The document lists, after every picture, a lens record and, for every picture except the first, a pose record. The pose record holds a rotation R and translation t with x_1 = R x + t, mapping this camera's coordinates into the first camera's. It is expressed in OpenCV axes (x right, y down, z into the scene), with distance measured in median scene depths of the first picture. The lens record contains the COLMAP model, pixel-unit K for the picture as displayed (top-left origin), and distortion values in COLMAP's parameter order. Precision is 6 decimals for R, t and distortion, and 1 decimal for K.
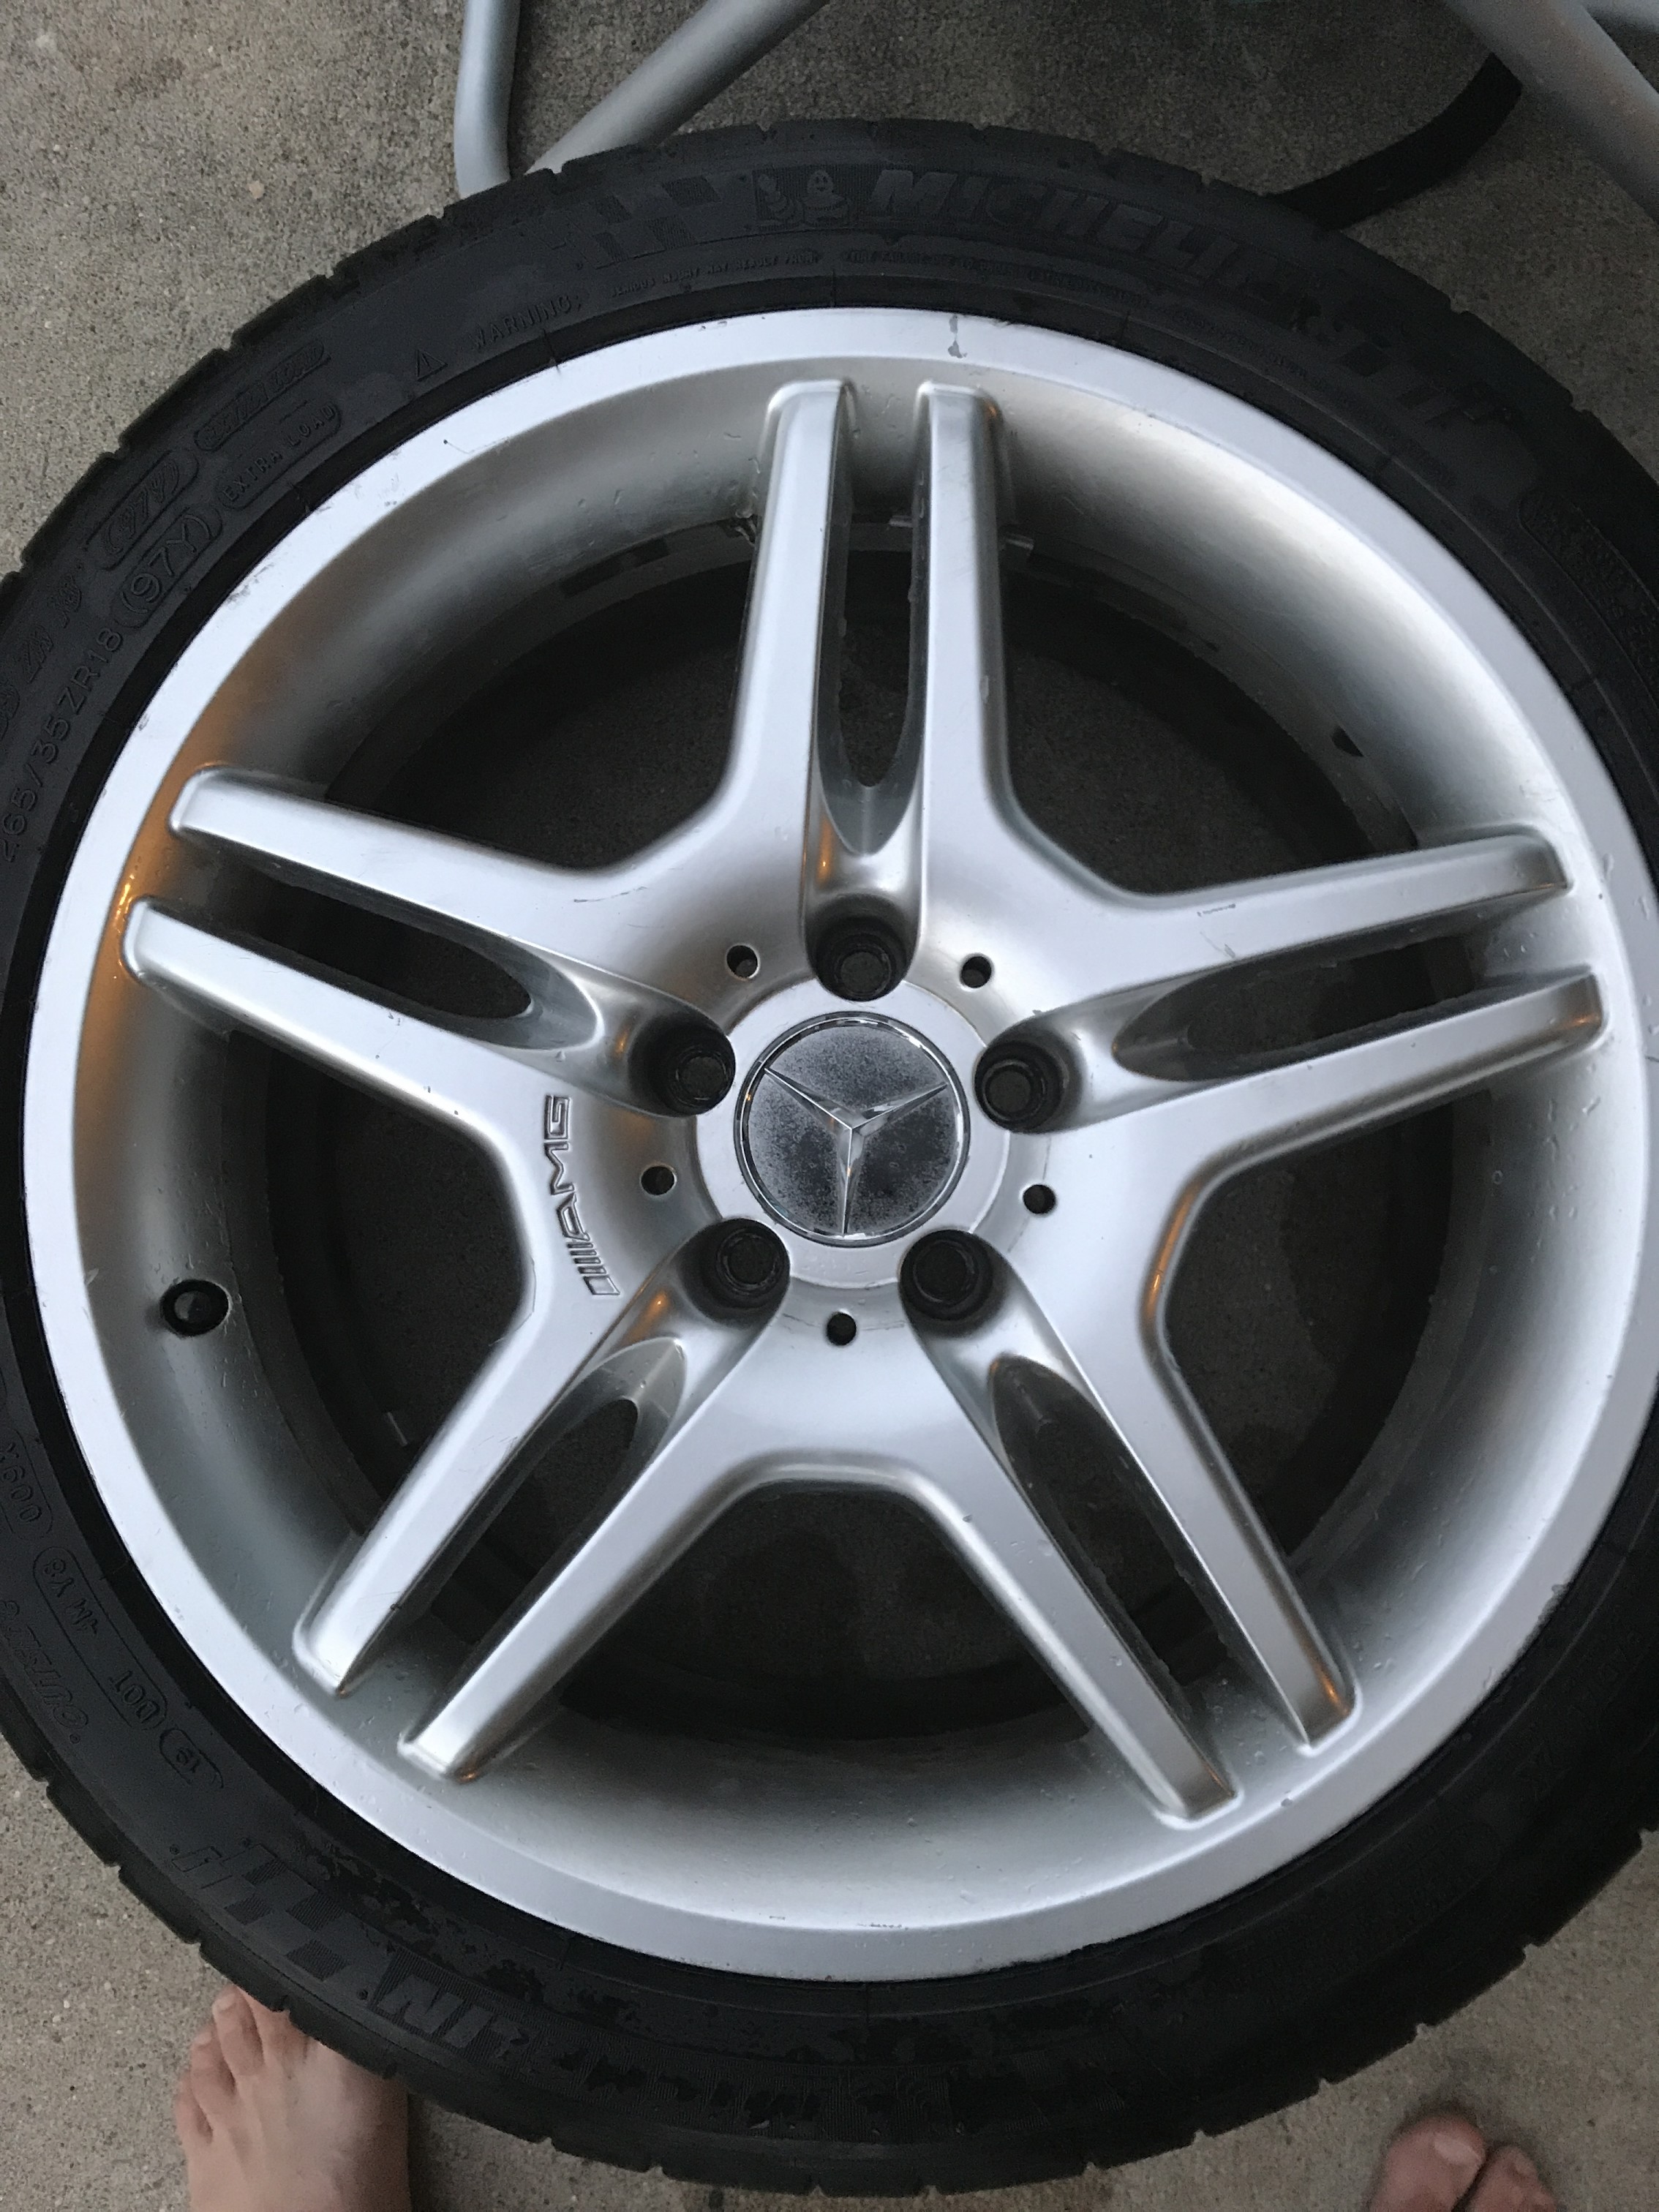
lens RADIAL K [[1818.9, 0, 829.5], [0, 1818.9, 1106.0], [0, 0, 1]] dist [0.001750, 0.005042]
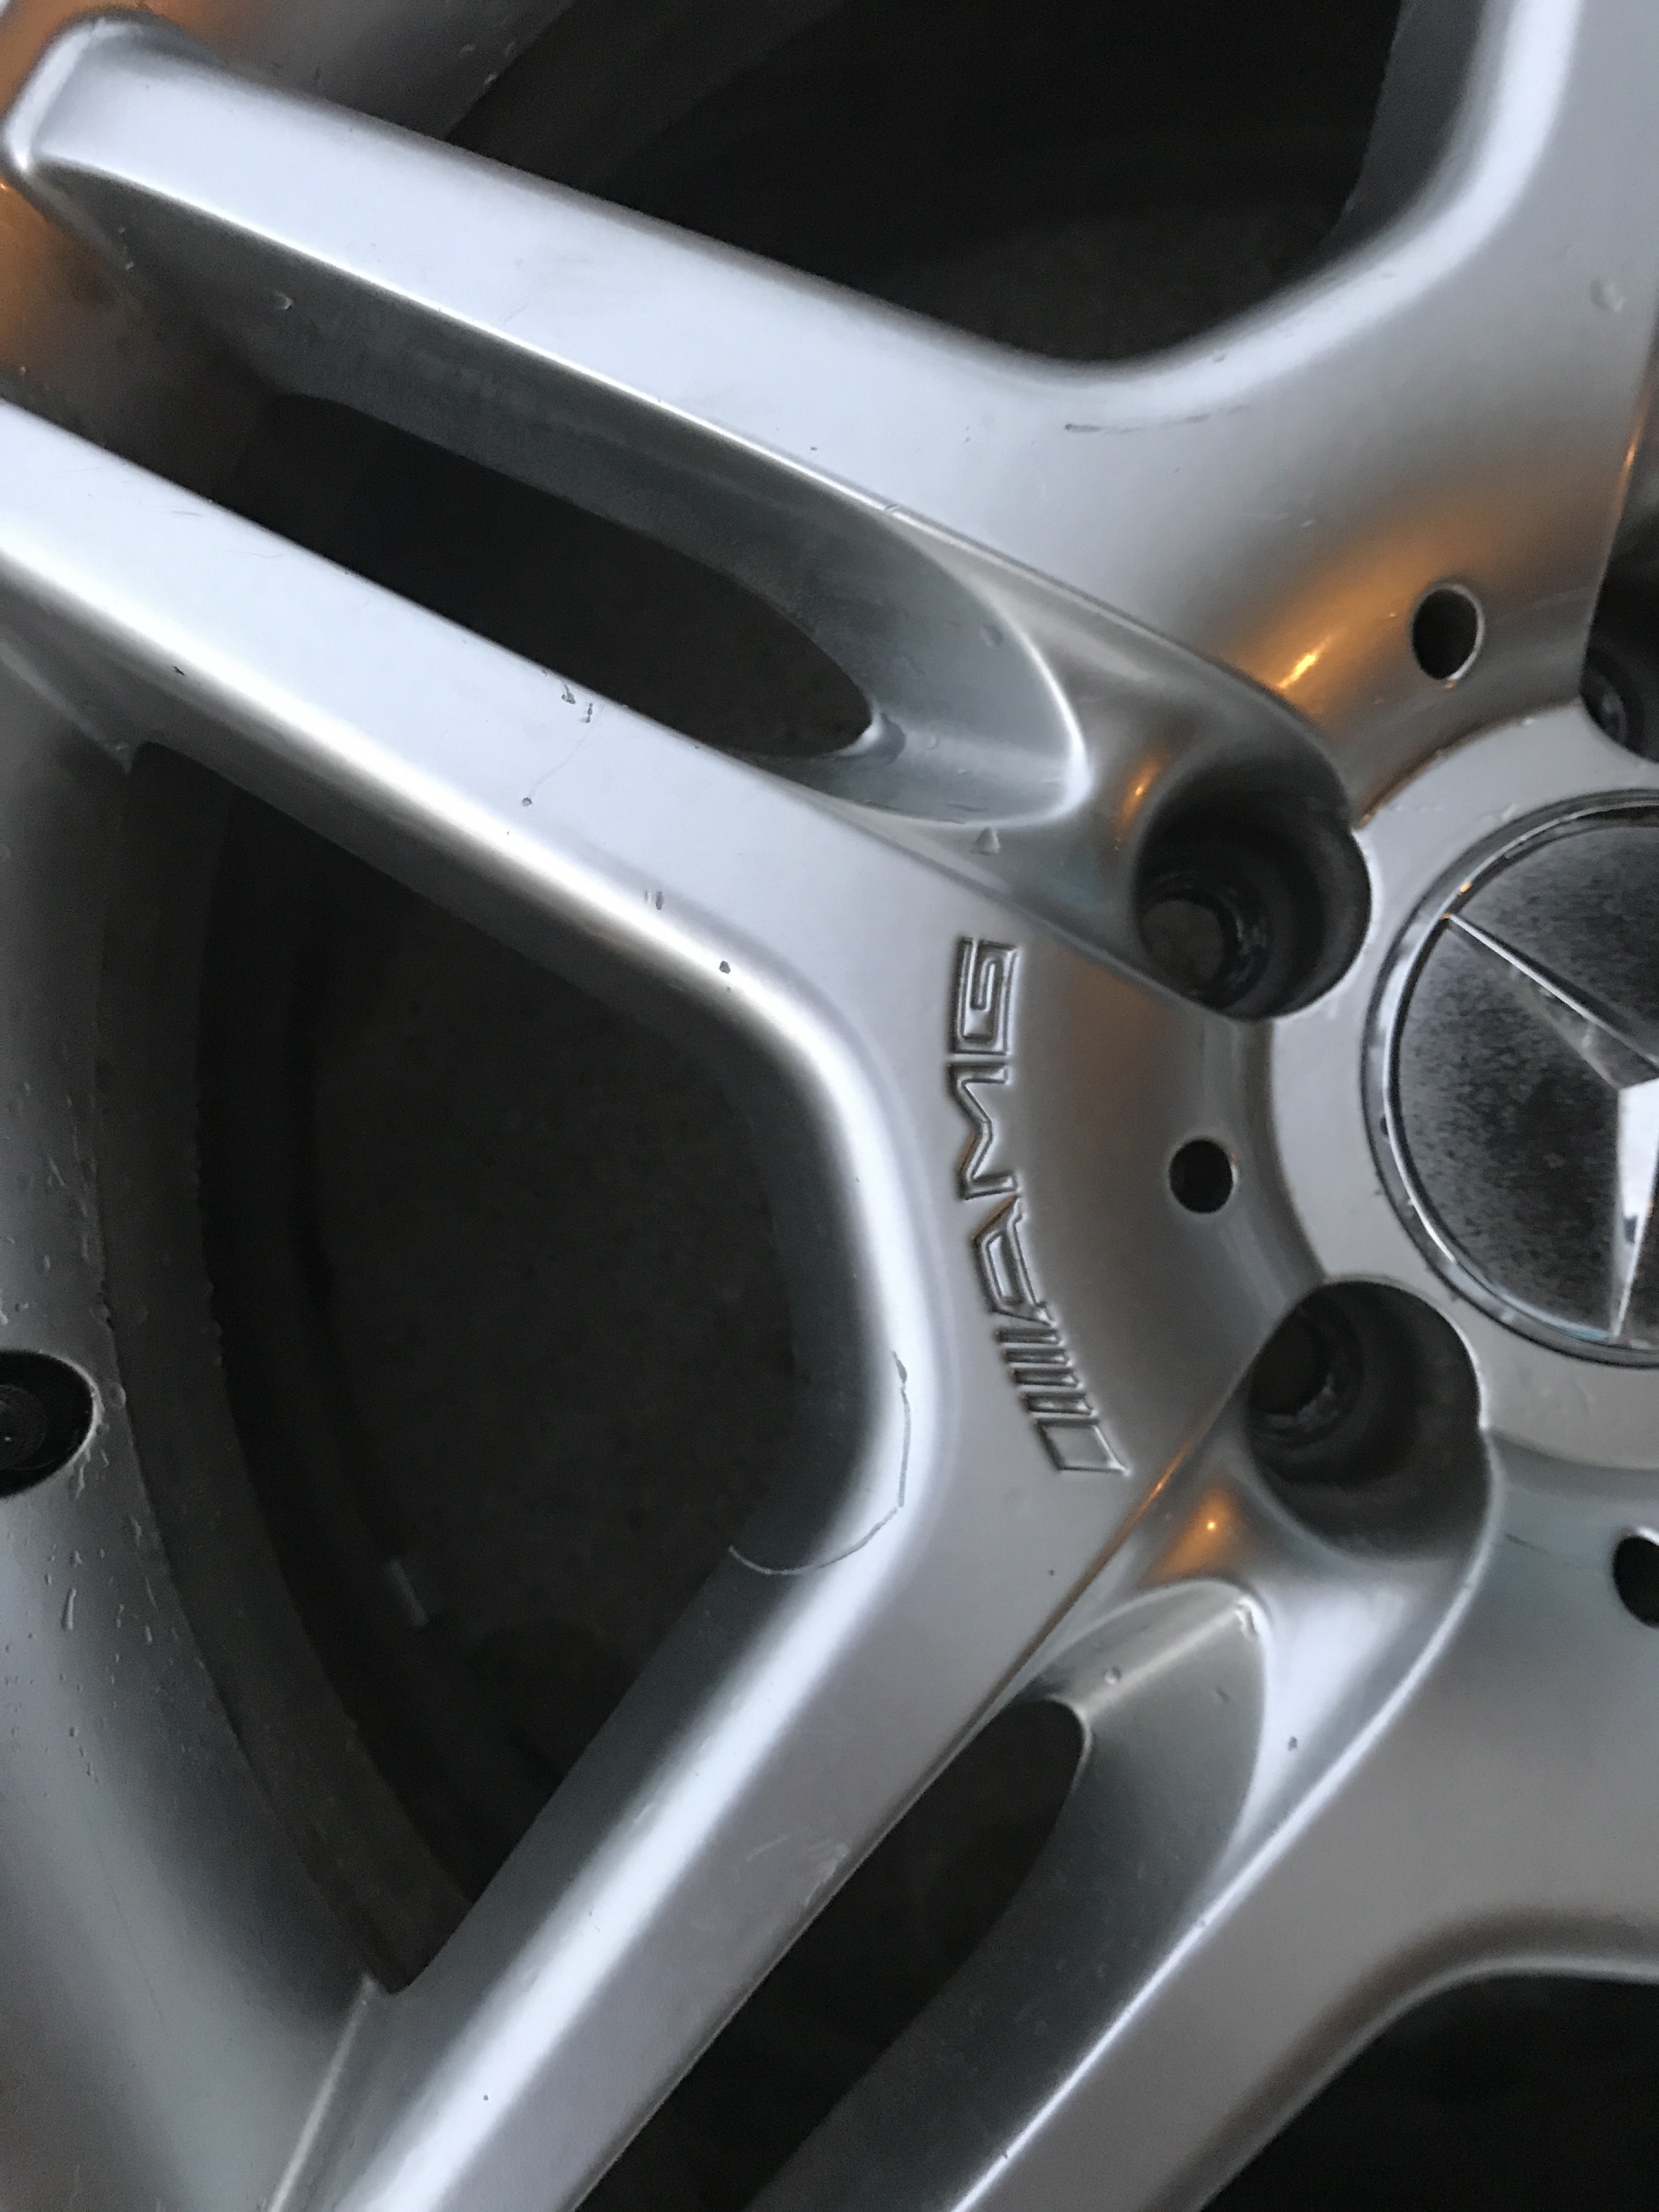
lens RADIAL K [[2039.0, 0, 829.5], [0, 2039.0, 1106.0], [0, 0, 1]] dist [-0.002744, 0.002552]
pose [[0.997842, 0.063682, 0.015993, -0.181572], [-0.064046, 0.997672, 0.023406, 0.020439], [-0.014465, -0.024380, 0.999598, 0.555744]]
